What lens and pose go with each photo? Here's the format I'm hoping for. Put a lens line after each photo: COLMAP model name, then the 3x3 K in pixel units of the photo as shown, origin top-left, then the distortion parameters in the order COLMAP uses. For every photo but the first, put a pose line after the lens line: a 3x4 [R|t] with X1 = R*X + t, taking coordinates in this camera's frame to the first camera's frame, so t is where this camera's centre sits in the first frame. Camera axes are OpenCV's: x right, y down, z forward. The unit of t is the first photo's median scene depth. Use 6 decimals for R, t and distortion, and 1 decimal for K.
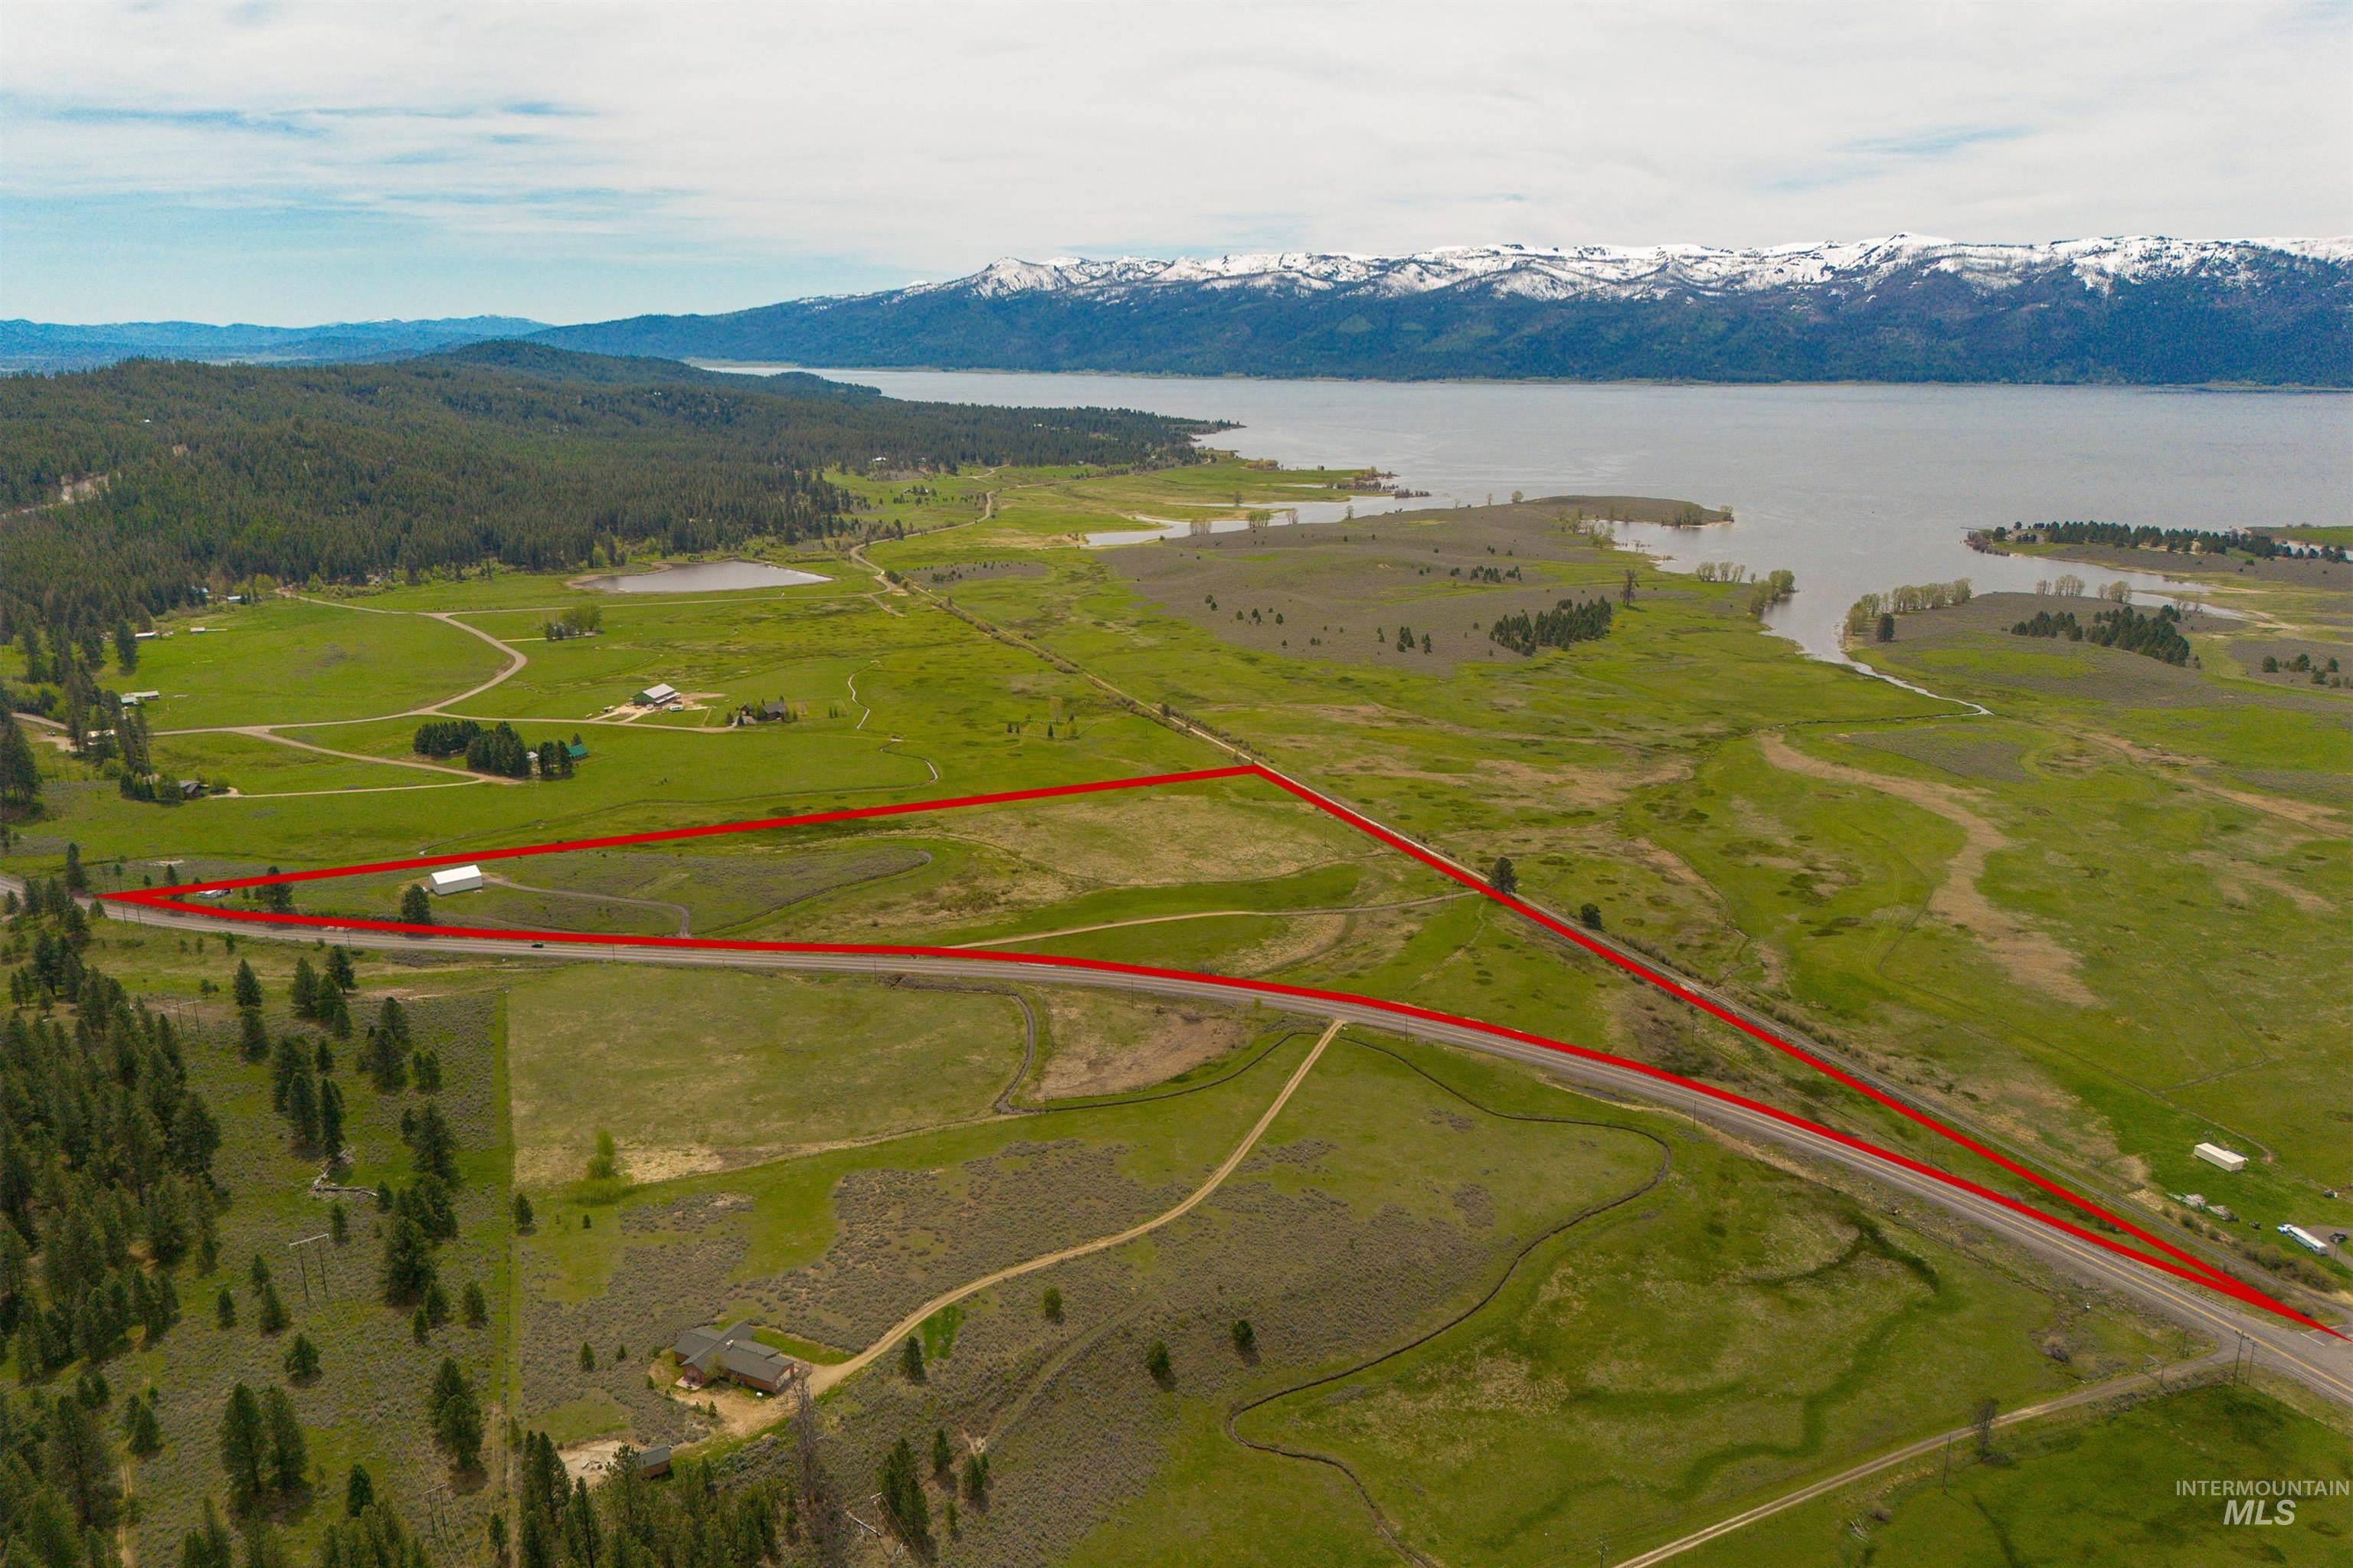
lens RADIAL K [[1653.2, 0, 1176.5], [0, 1653.2, 784.0], [0, 0, 1]] dist [0.084587, -0.084895]
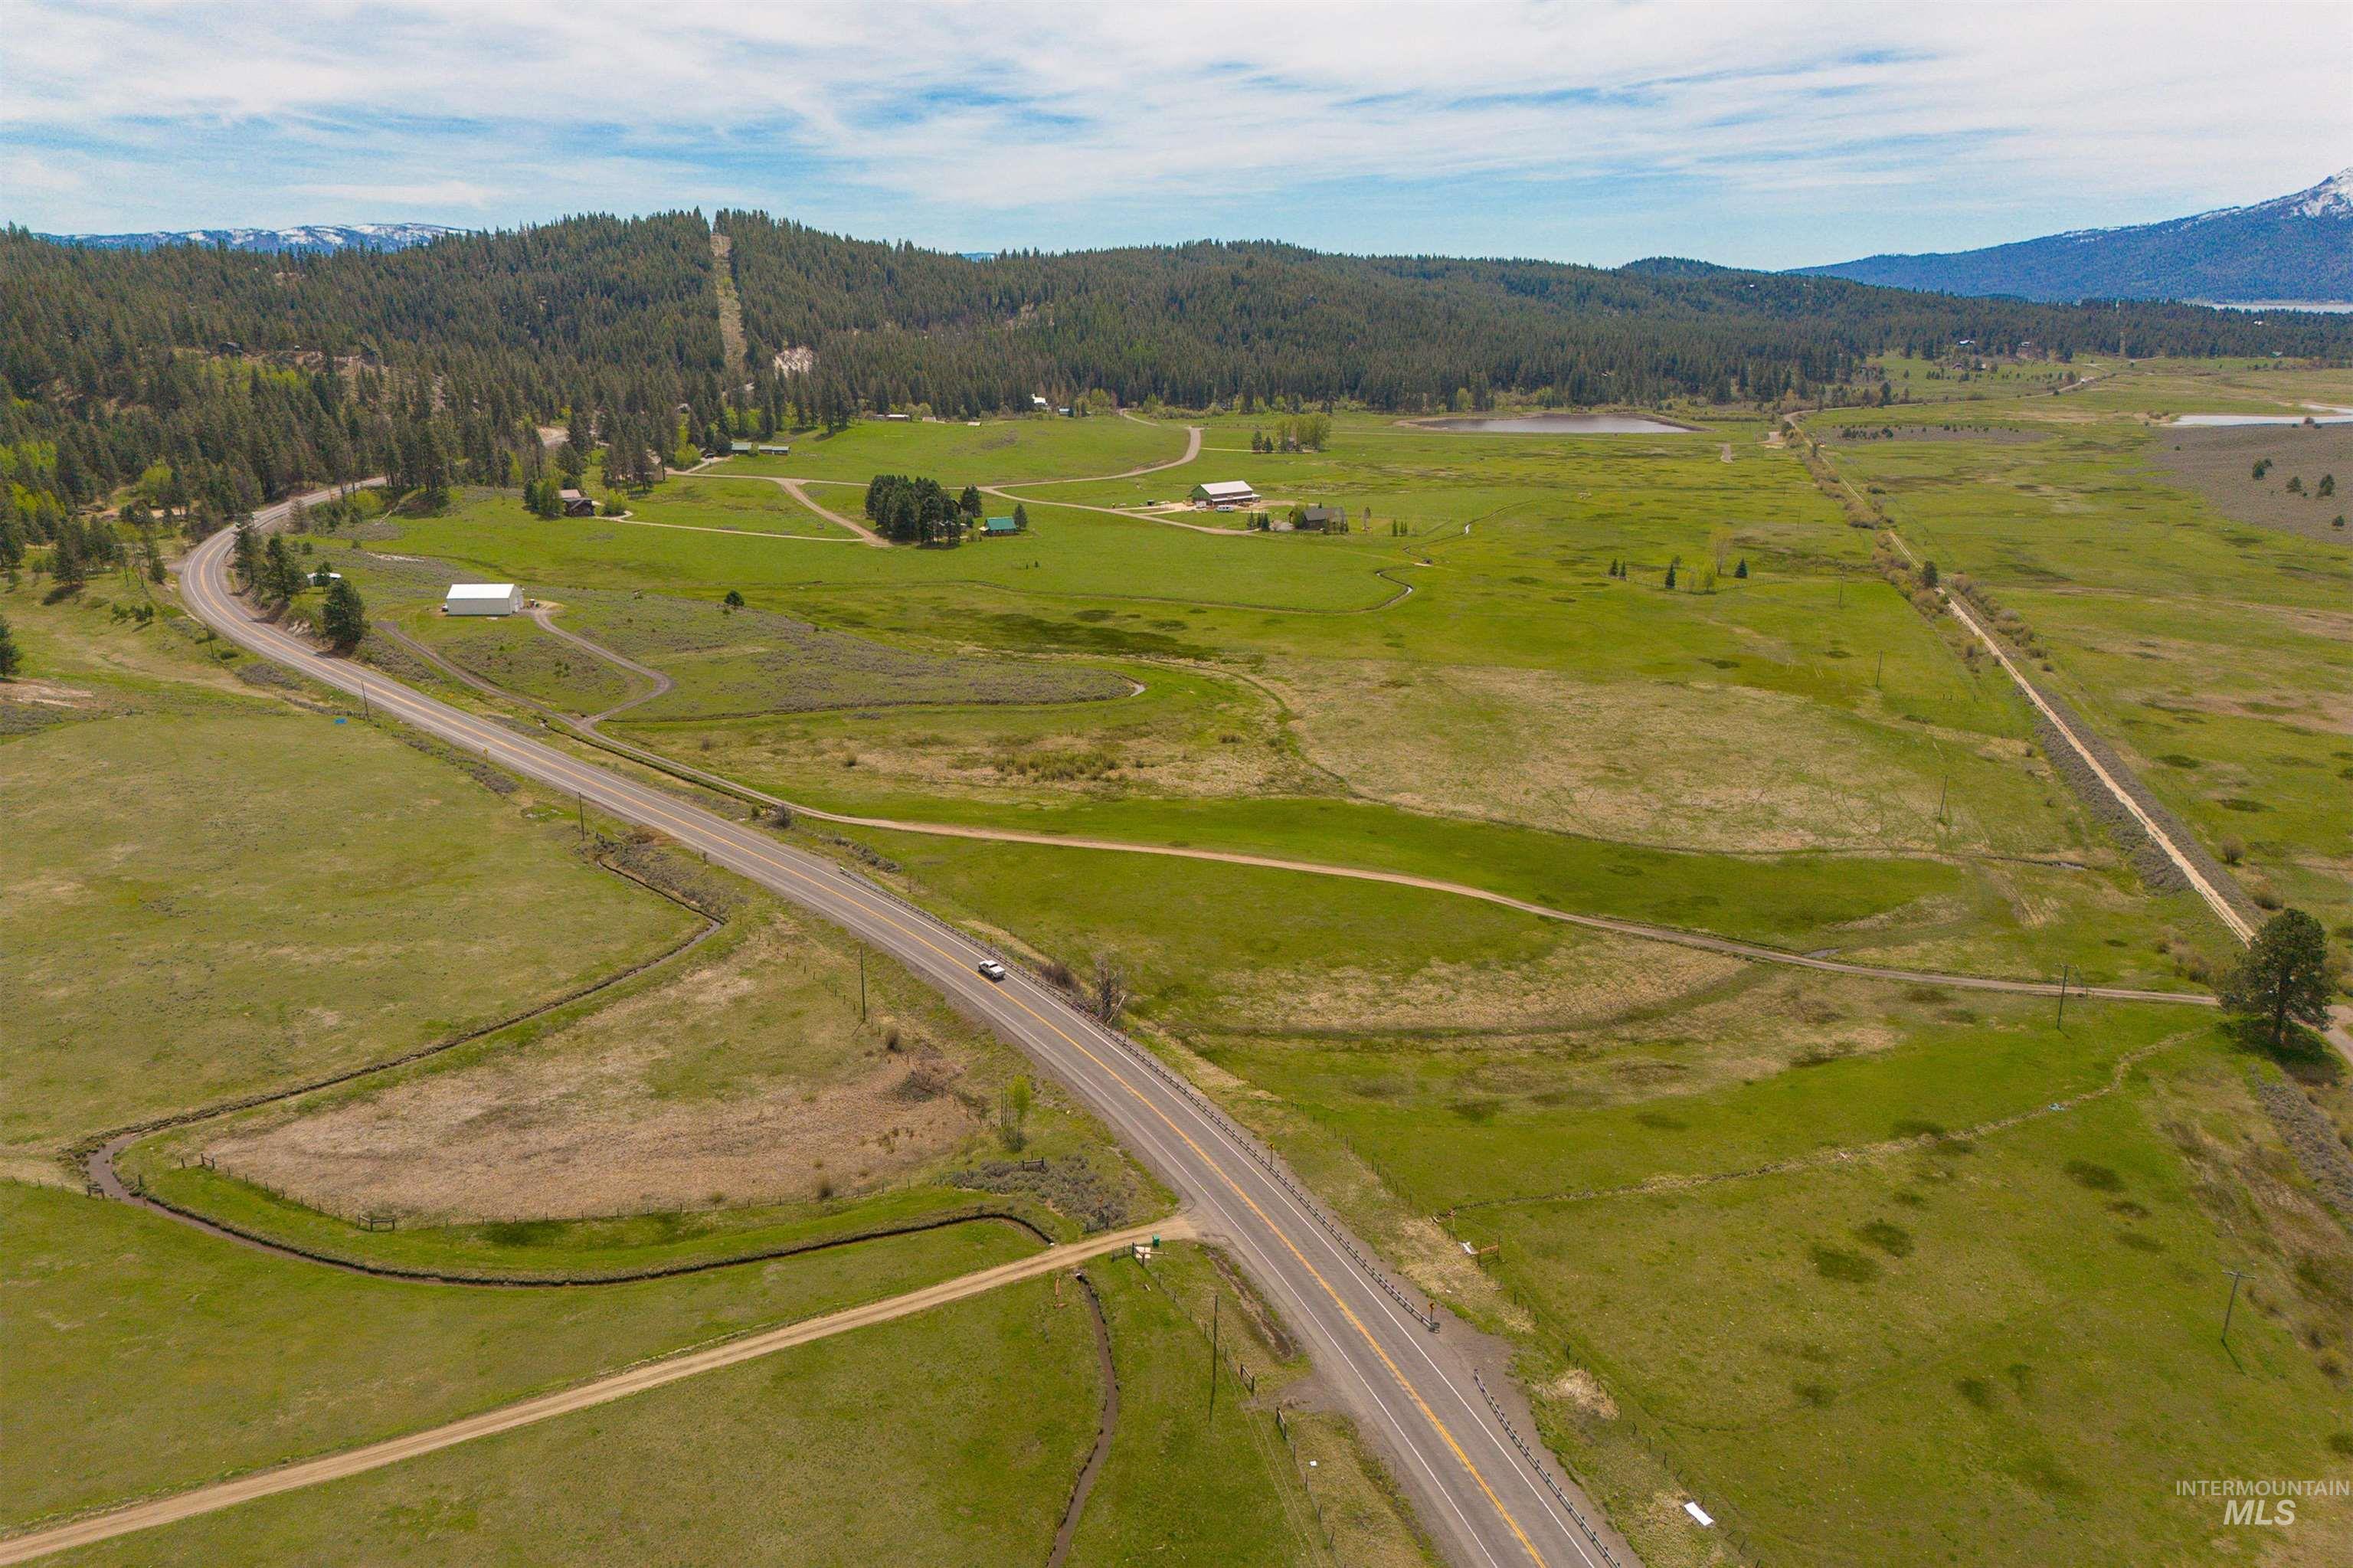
lens RADIAL K [[1653.4, 0, 1176.5], [0, 1653.4, 784.0], [0, 0, 1]] dist [0.073346, -0.071908]
pose [[0.769692, 0.176635, -0.613494, 0.188030], [-0.162629, 0.983509, 0.079132, 0.024525], [0.617354, 0.038865, 0.785725, 0.509504]]
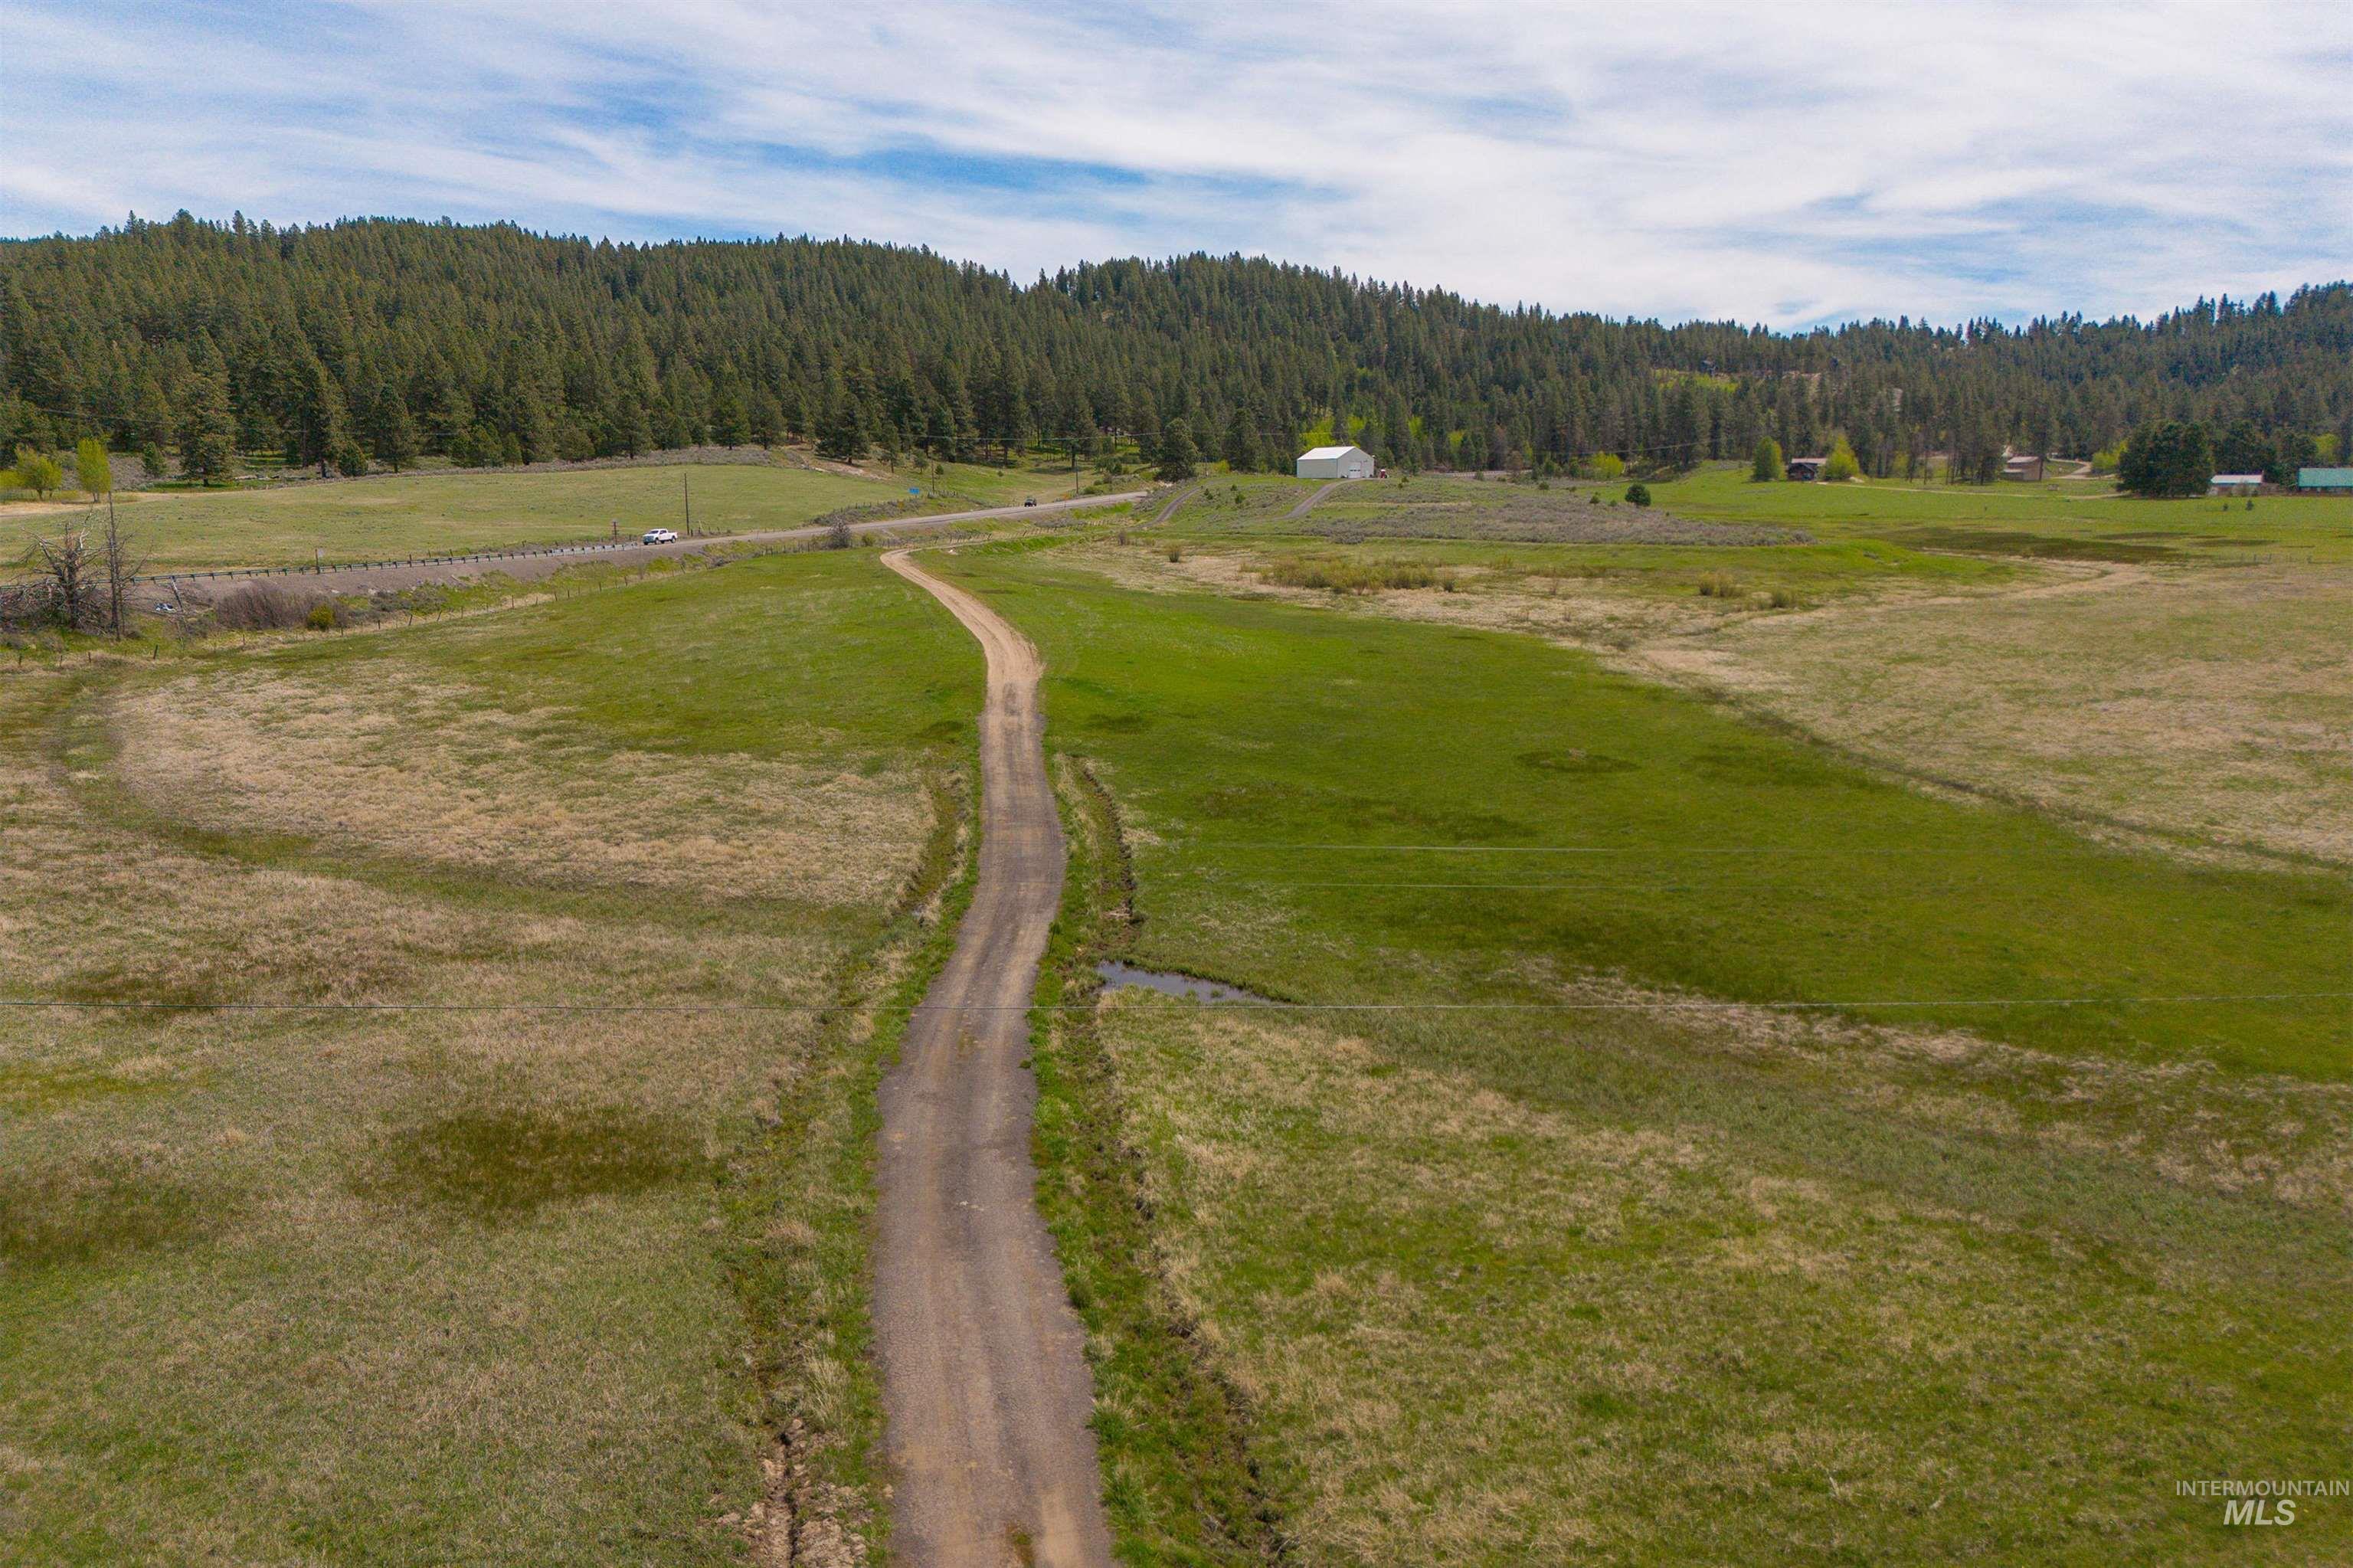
lens RADIAL K [[1646.4, 0, 1185.9], [0, 1646.4, 793.0], [0, 0, 1]] dist [0.092591, -0.087789]
pose [[-0.167568, 0.181812, -0.968951, 0.155217], [-0.255706, 0.941196, 0.220826, 0.040116], [0.952122, 0.284770, -0.111224, 0.845047]]
